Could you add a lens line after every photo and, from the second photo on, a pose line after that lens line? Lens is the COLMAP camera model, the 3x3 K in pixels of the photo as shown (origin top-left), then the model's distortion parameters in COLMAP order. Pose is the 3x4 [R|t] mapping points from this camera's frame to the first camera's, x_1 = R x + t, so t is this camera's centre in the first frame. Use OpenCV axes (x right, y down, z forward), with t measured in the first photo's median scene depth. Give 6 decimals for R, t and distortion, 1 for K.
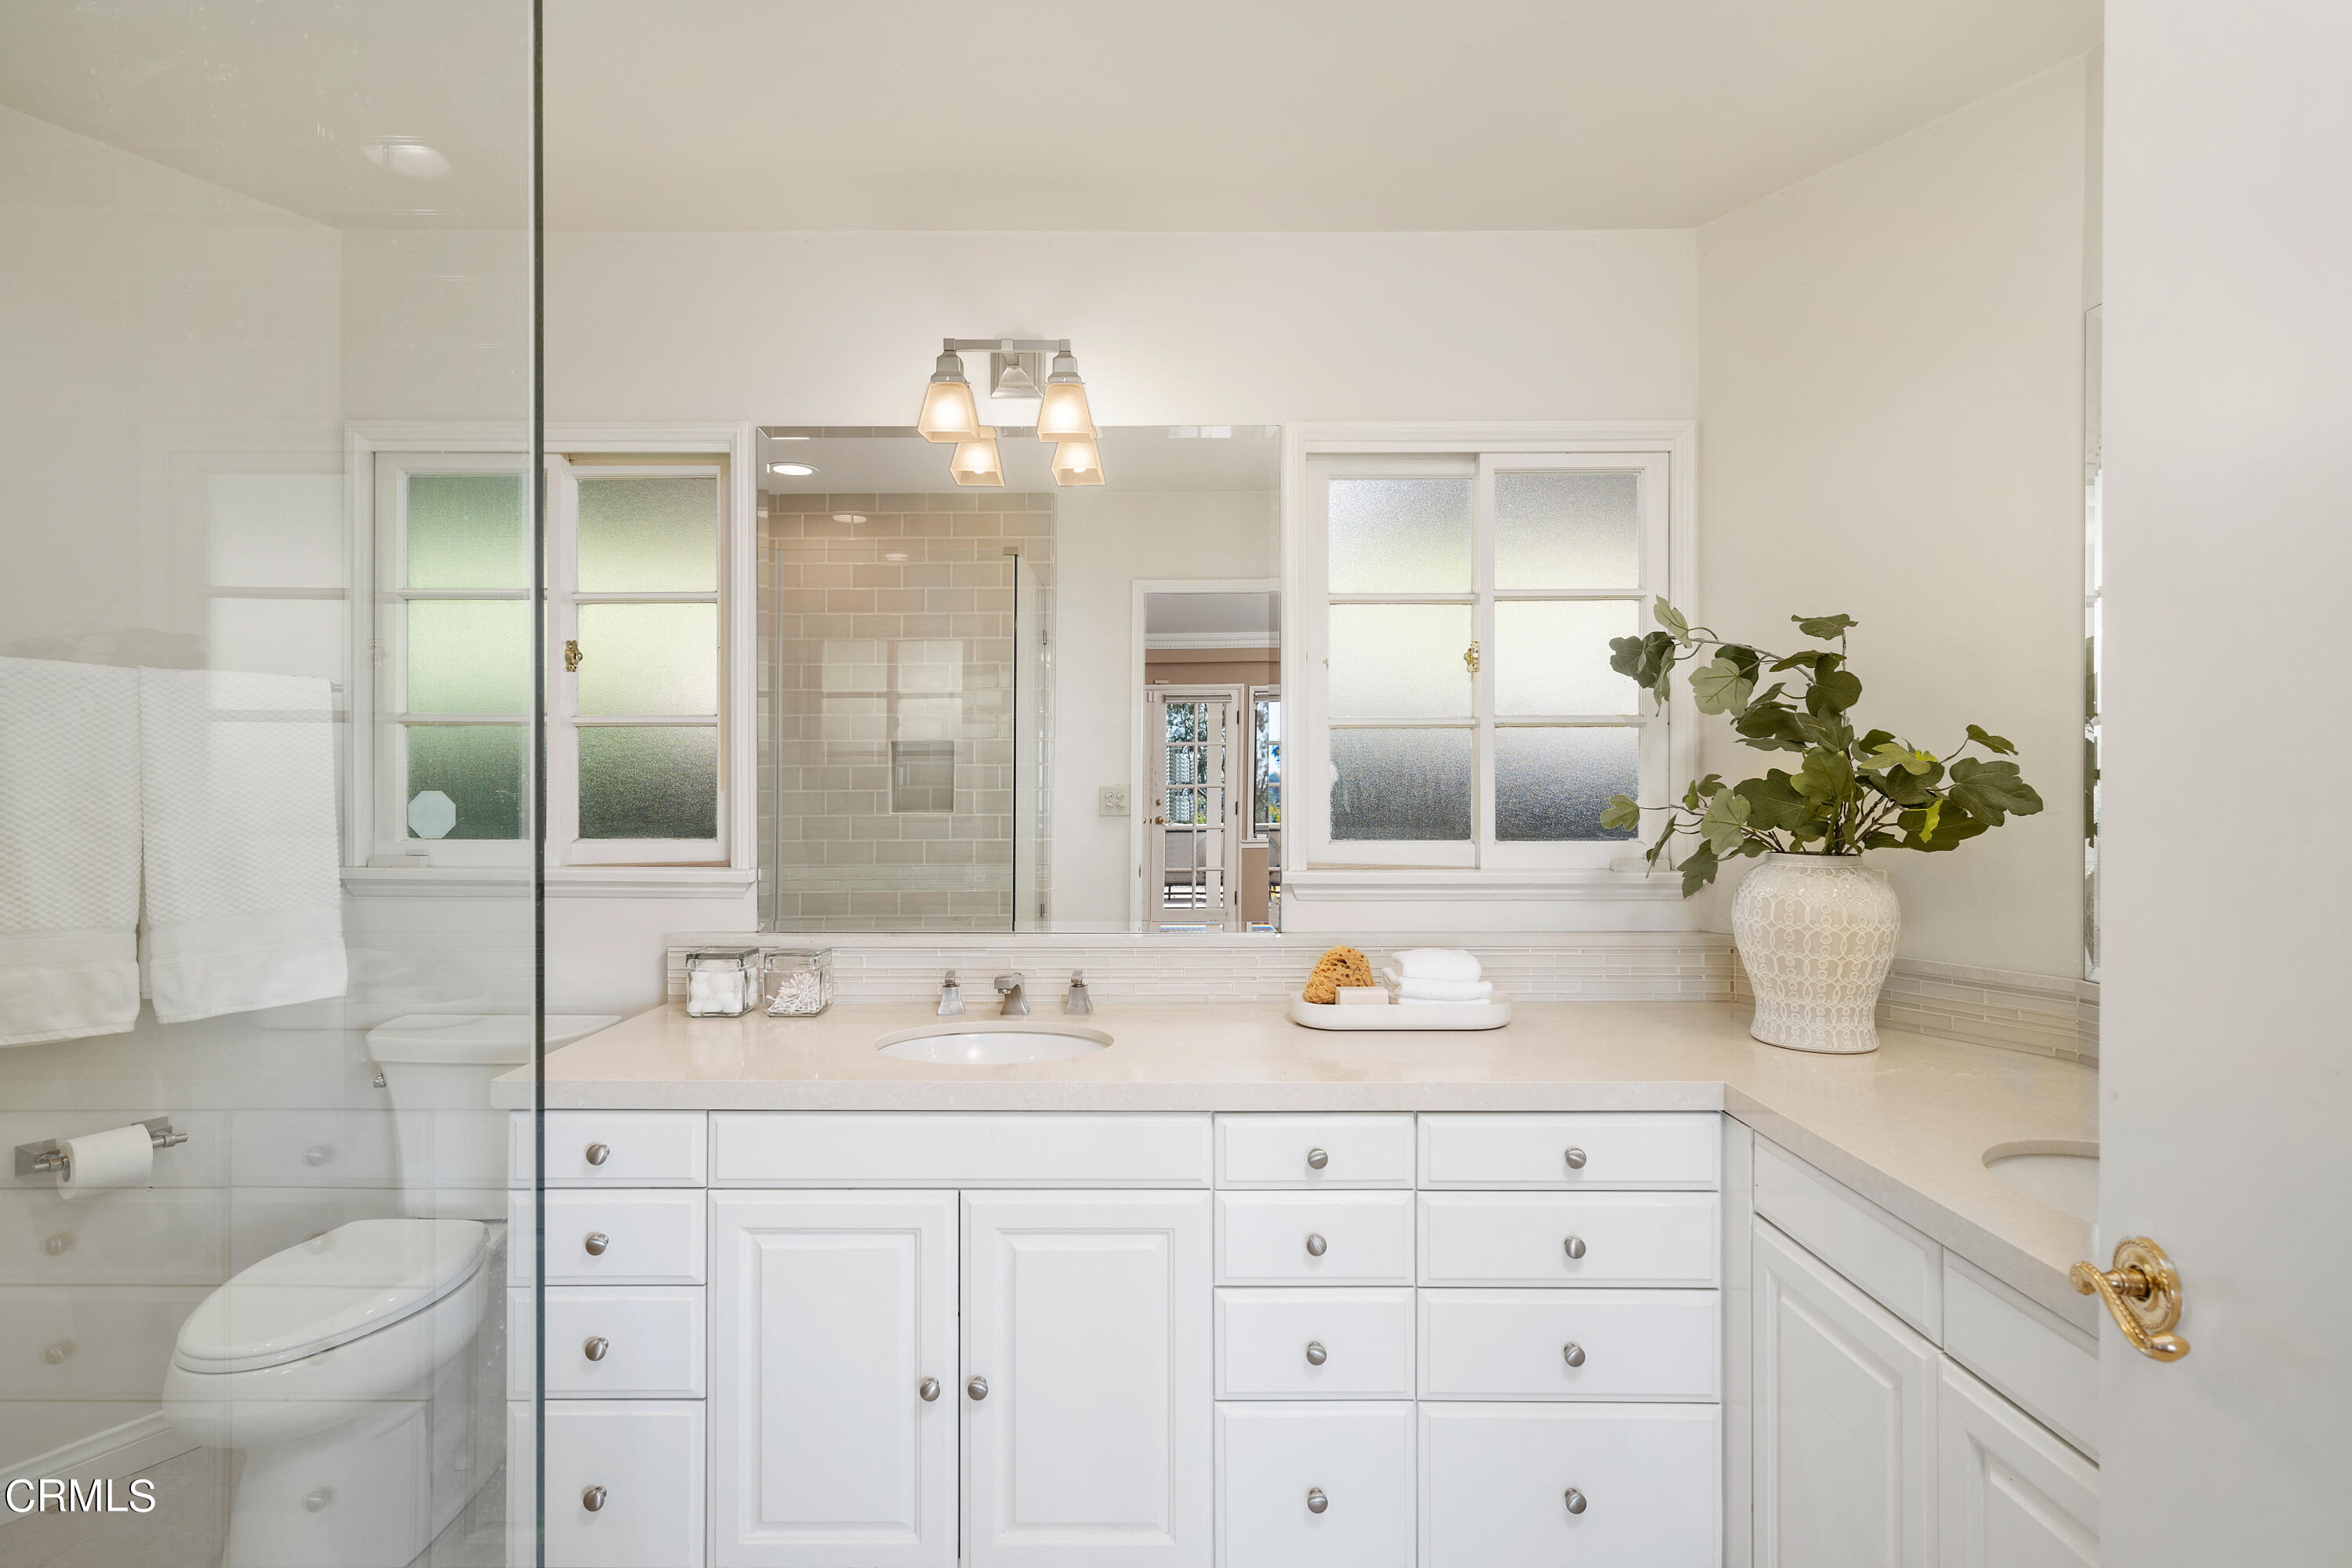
lens RADIAL K [[1191.1, 0, 1172.4], [0, 1191.1, 781.3], [0, 0, 1]] dist [0.001273, 0.000074]
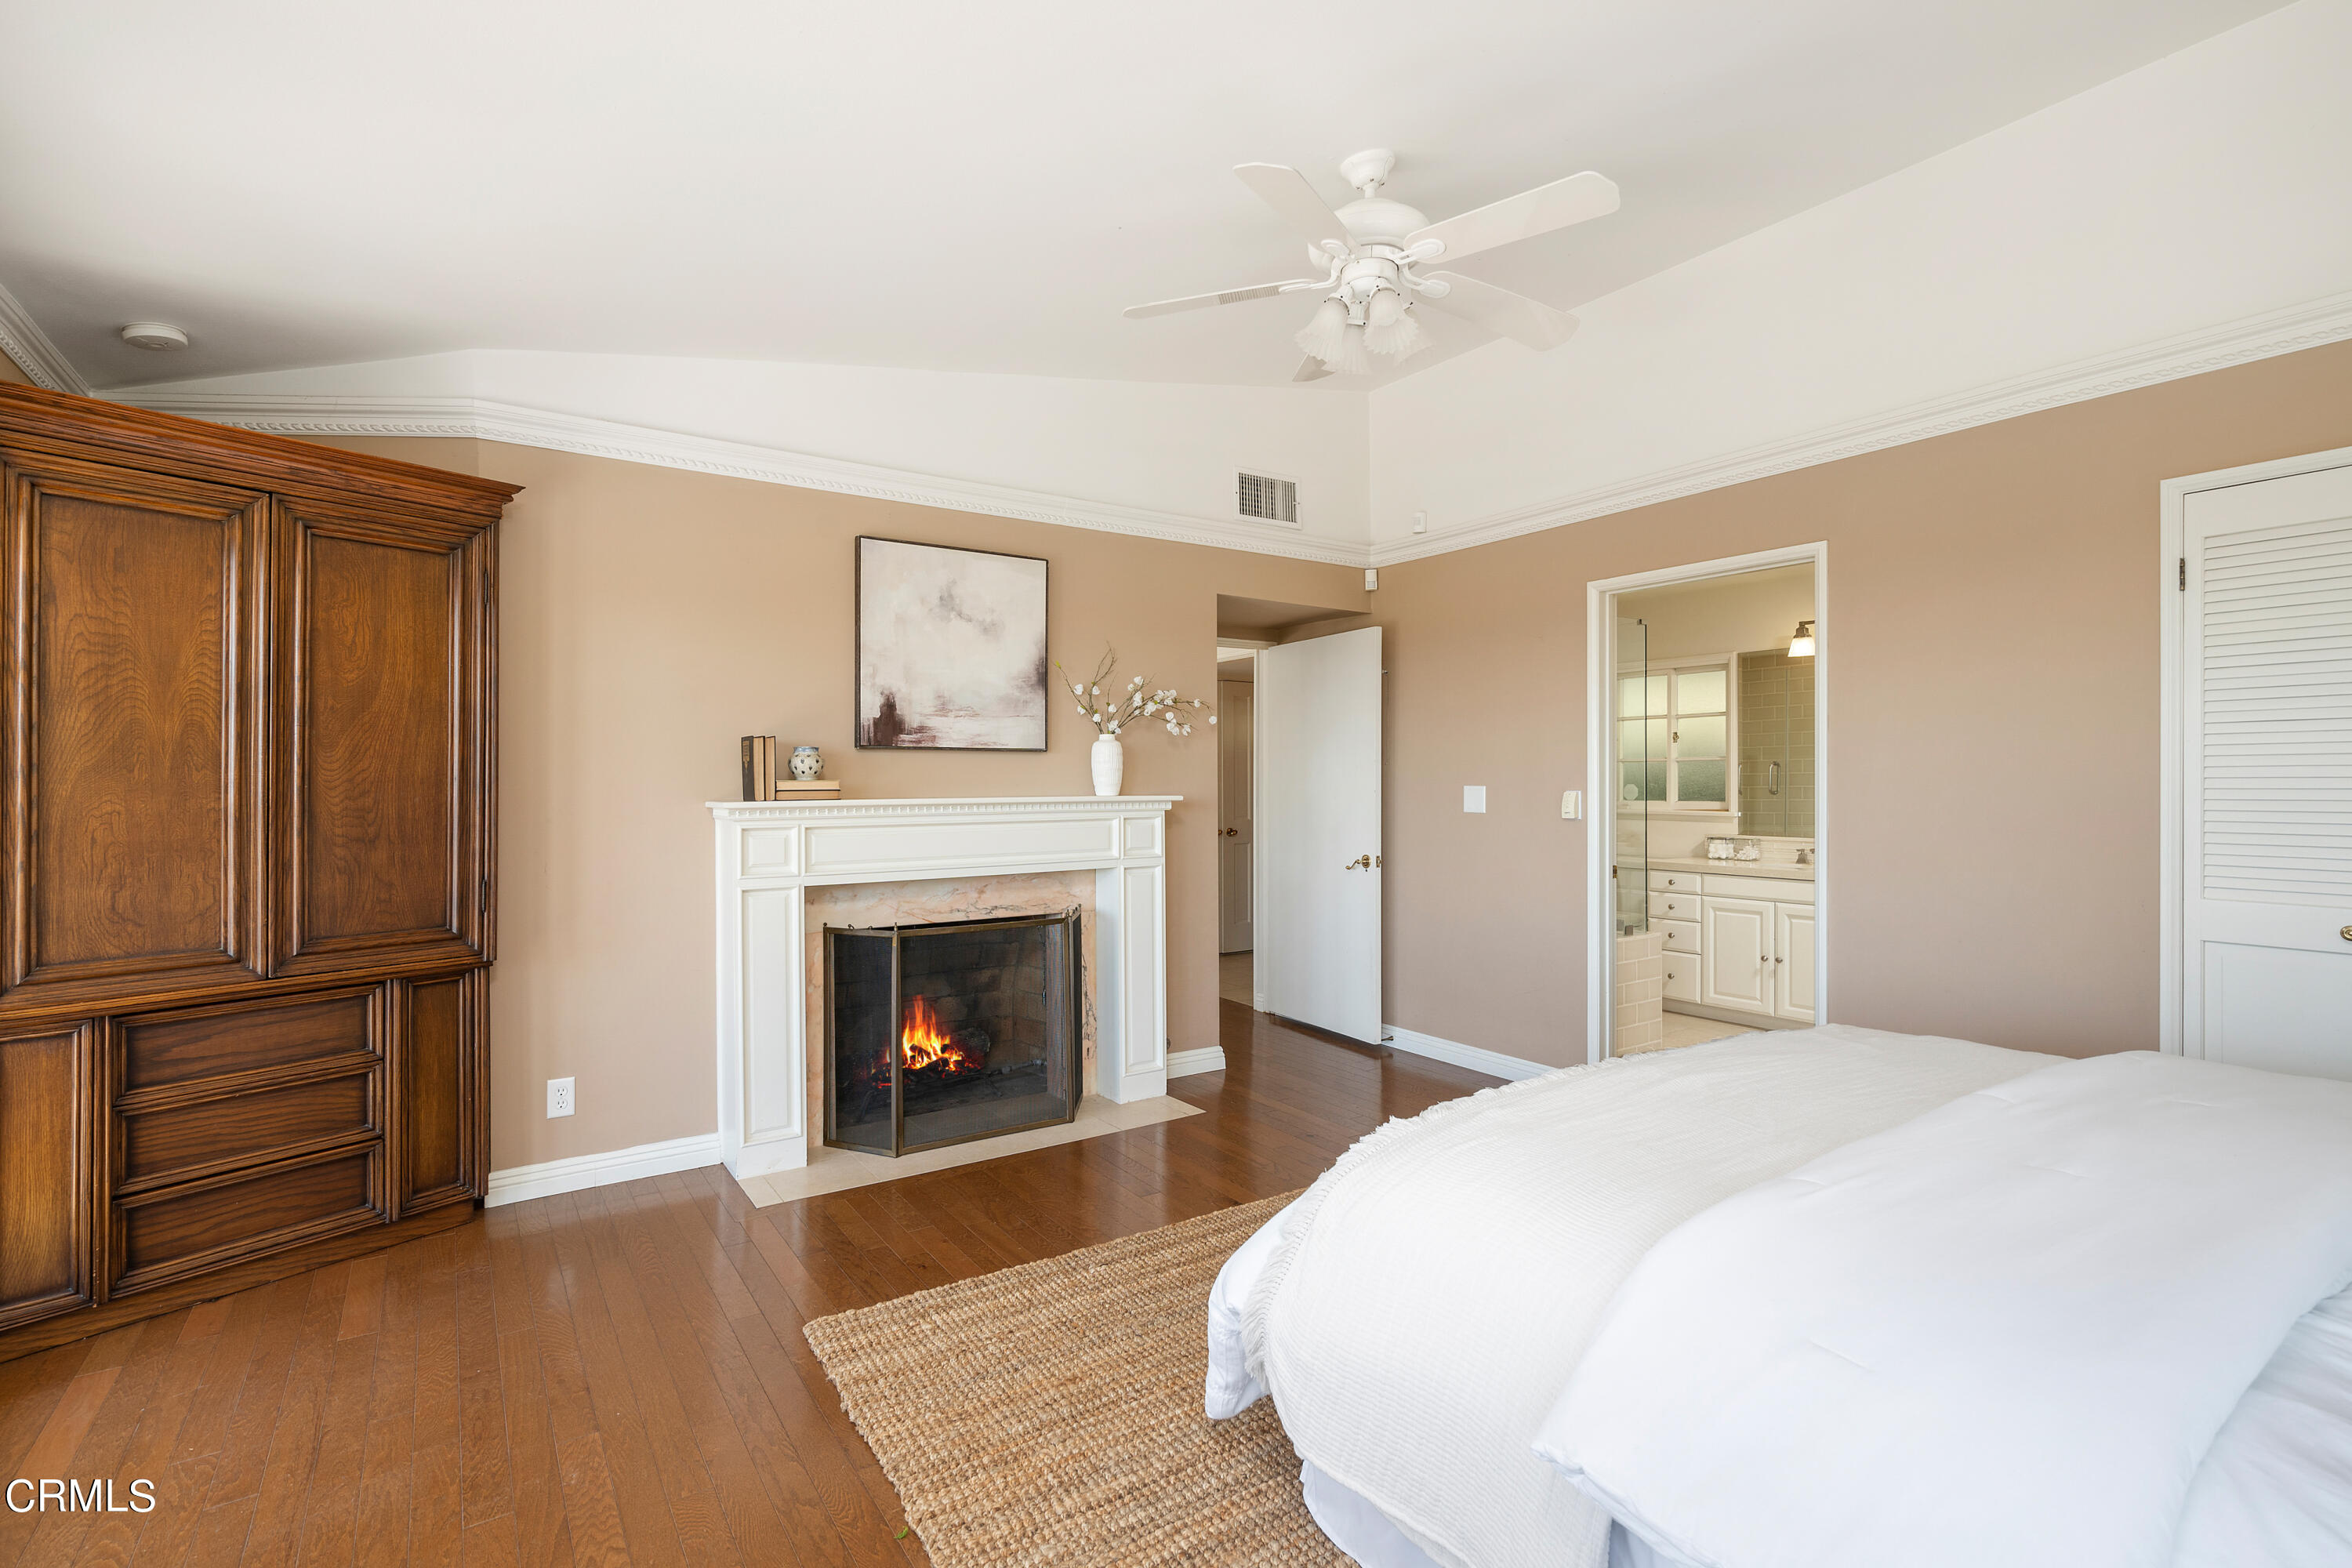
lens RADIAL K [[1063.3, 0, 1168.5], [0, 1063.3, 783.1], [0, 0, 1]] dist [-0.001044, 0.001792]
pose [[0.568256, -0.001745, -0.822850, 0.941784], [0.006086, 0.999979, 0.002083, -0.007142], [0.822829, -0.006191, 0.568255, -1.511950]]
